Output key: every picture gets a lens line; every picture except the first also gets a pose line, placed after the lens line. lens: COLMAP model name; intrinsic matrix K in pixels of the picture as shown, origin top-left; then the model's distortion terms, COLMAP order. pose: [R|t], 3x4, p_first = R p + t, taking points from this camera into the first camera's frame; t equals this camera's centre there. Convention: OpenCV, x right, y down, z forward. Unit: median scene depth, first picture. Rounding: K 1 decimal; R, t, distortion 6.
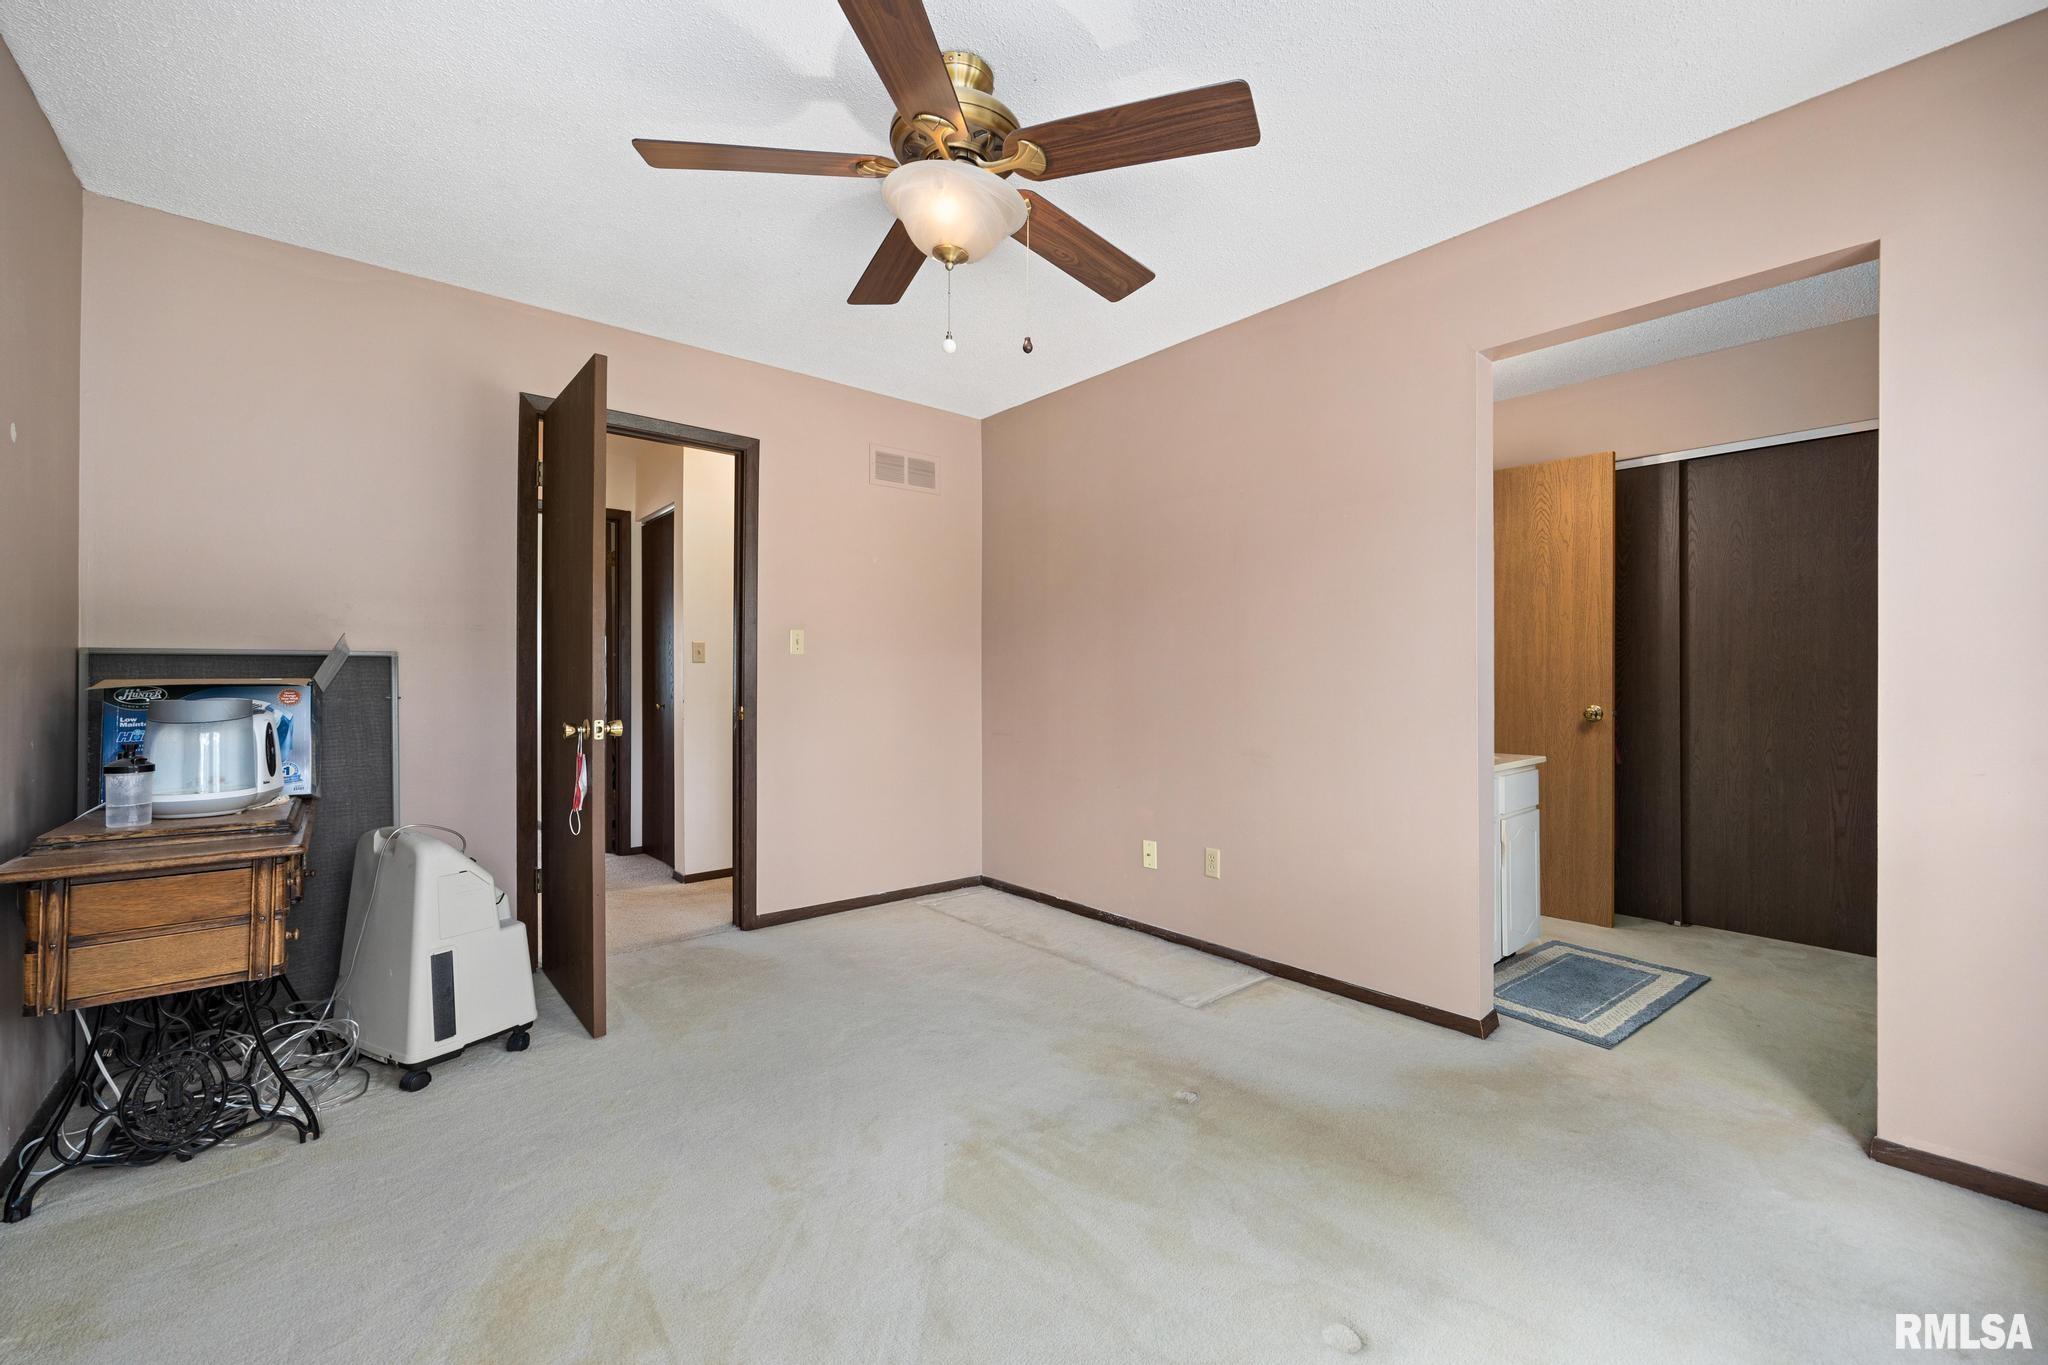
lens RADIAL K [[848.2, 0, 1023.8], [0, 848.2, 677.2], [0, 0, 1]] dist [0.003269, 0.000079]
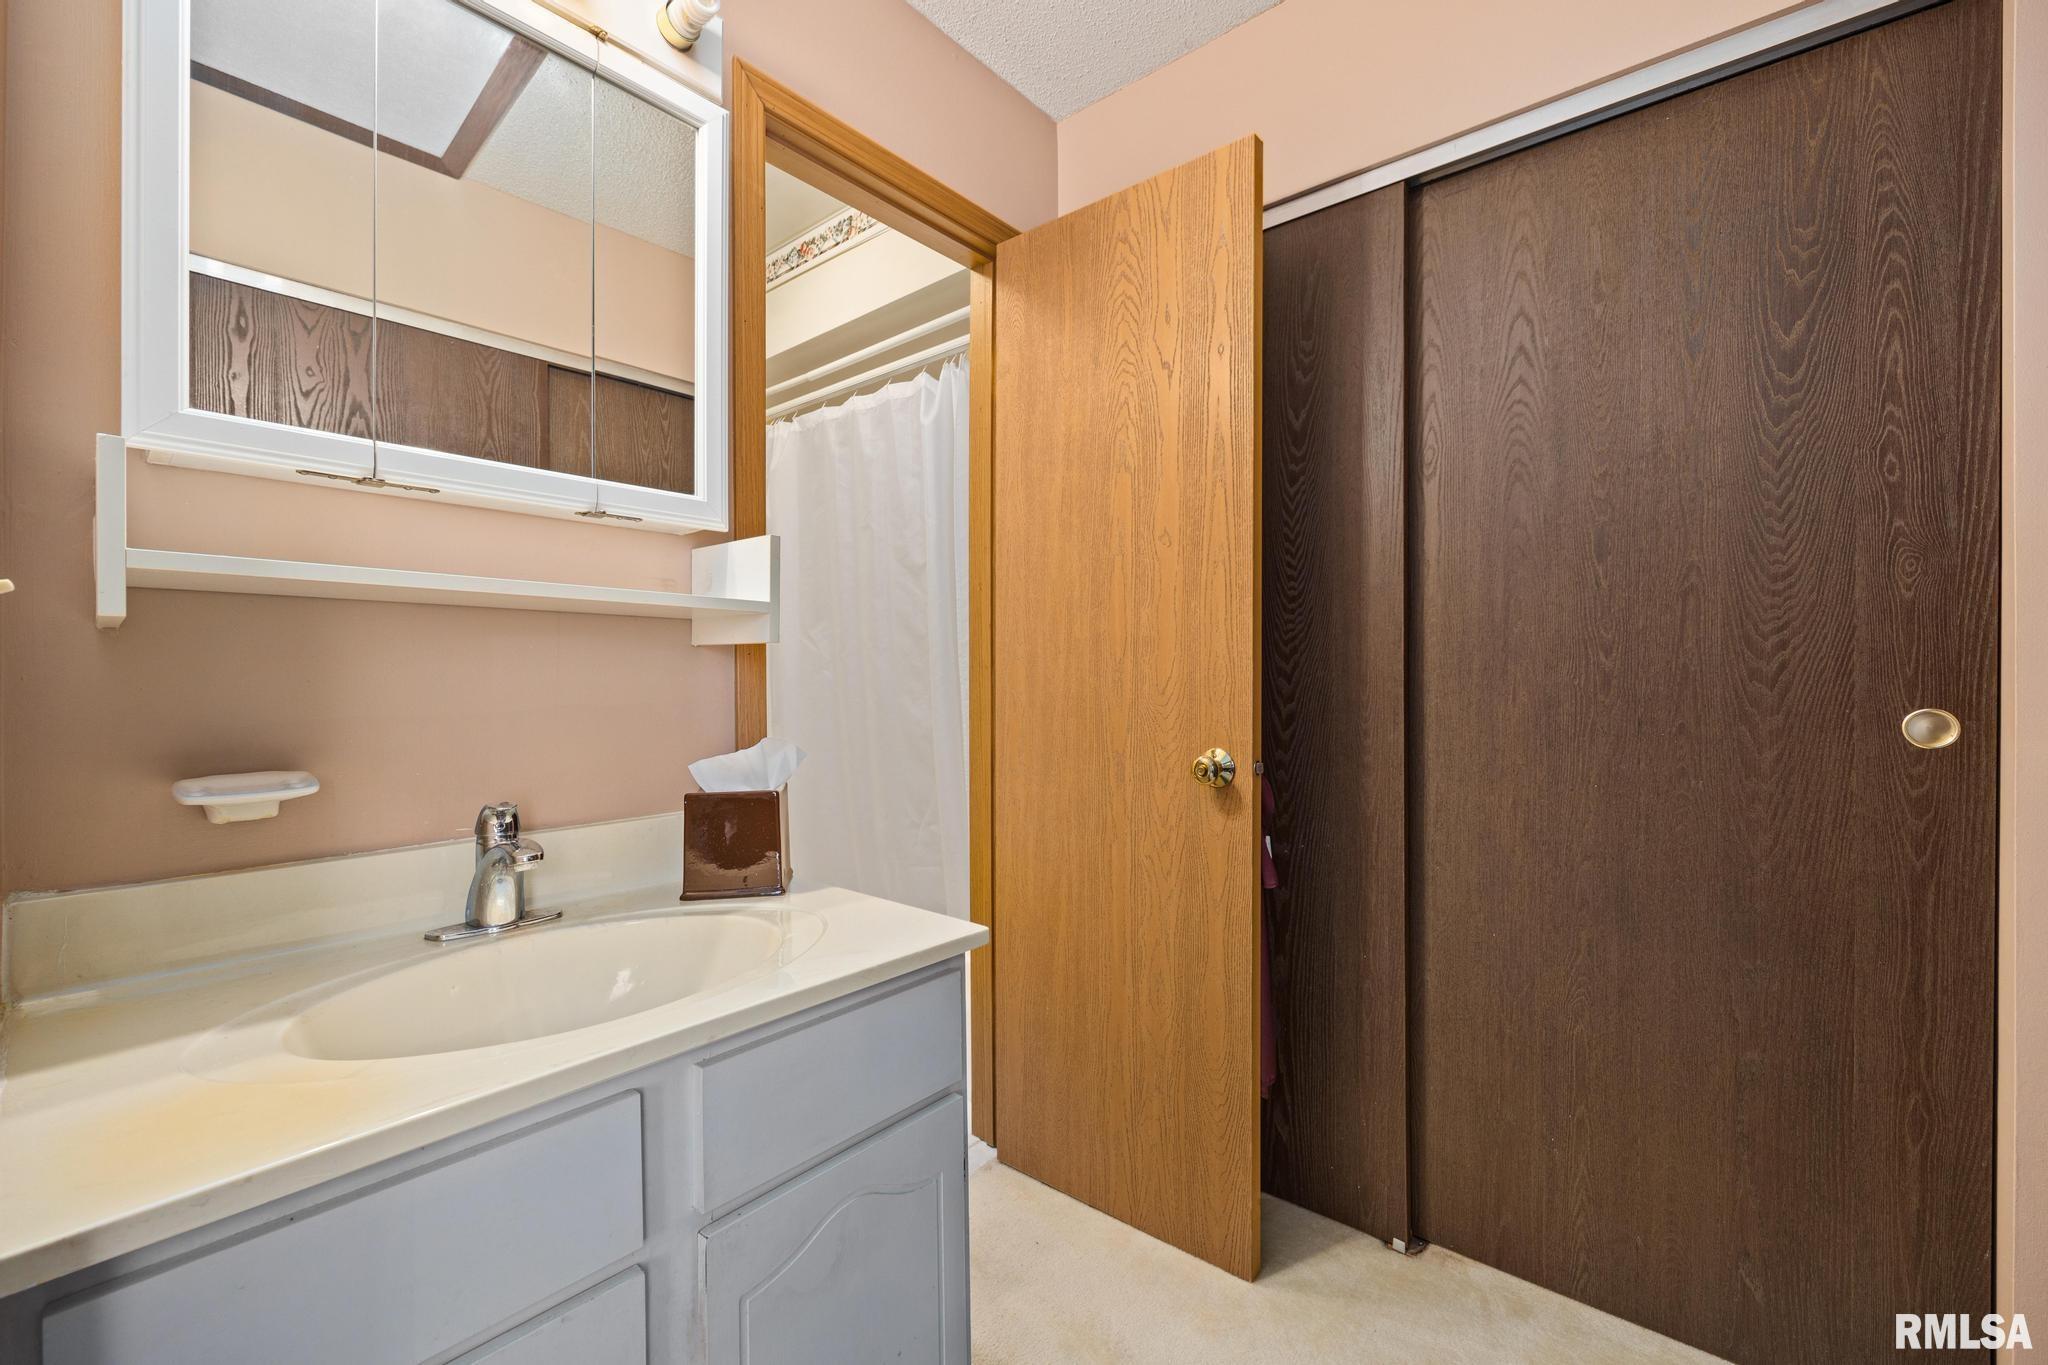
lens RADIAL K [[848.2, 0, 1025.1], [0, 848.2, 684.2], [0, 0, 1]] dist [0.003269, 0.000079]
pose [[0.986785, -0.002956, 0.162010, 0.508658], [0.001731, 0.999969, 0.007705, -0.002203], [-0.162028, -0.007322, 0.986759, 0.601283]]
